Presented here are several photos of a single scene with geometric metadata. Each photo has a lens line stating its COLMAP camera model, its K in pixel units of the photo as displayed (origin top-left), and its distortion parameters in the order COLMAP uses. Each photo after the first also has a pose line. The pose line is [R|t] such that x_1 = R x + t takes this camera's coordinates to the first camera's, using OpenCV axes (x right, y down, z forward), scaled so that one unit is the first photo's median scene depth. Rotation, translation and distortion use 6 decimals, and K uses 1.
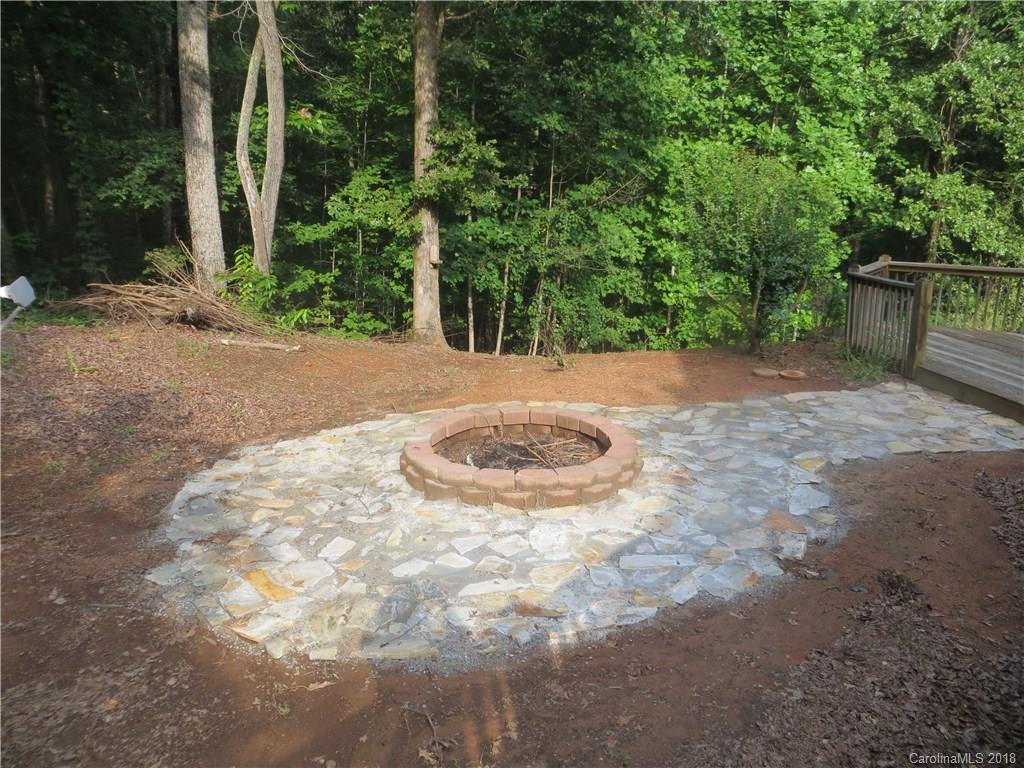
lens RADIAL K [[763.9, 0, 513.3], [0, 763.9, 386.2], [0, 0, 1]] dist [-0.027530, 0.011777]
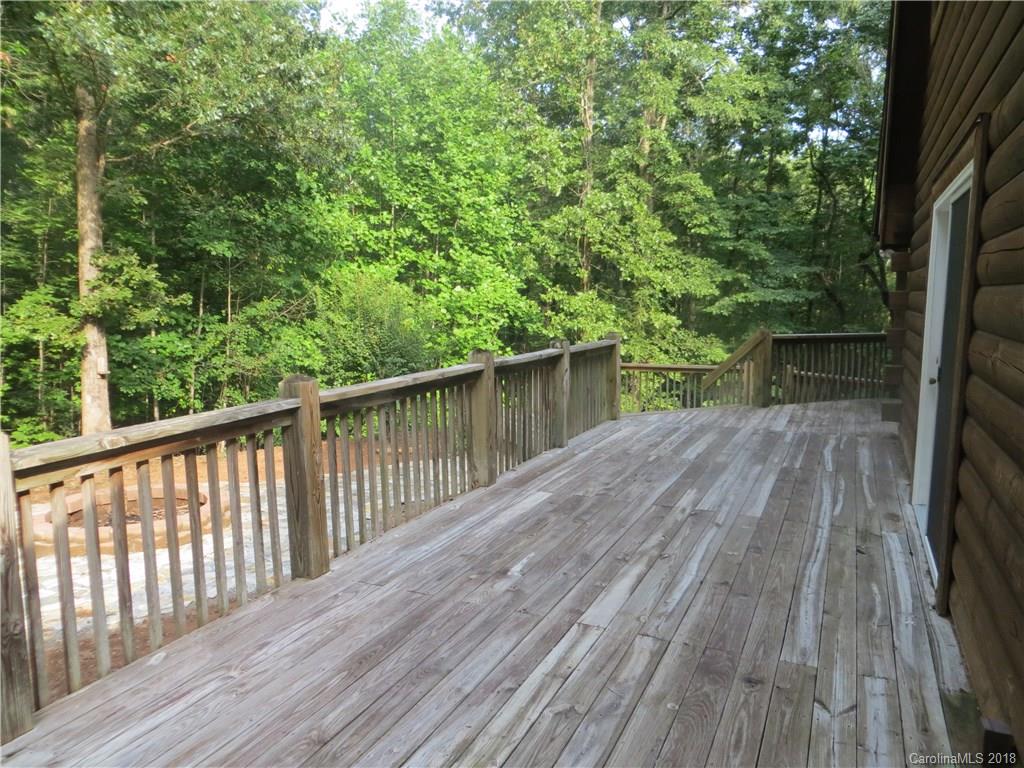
lens RADIAL K [[763.9, 0, 512.3], [0, 763.9, 383.8], [0, 0, 1]] dist [-0.027530, 0.011777]
pose [[0.949272, -0.035027, 0.312500, 0.085296], [0.081569, 0.987189, -0.137130, 0.036110], [-0.303693, 0.155664, 0.939968, -0.139821]]
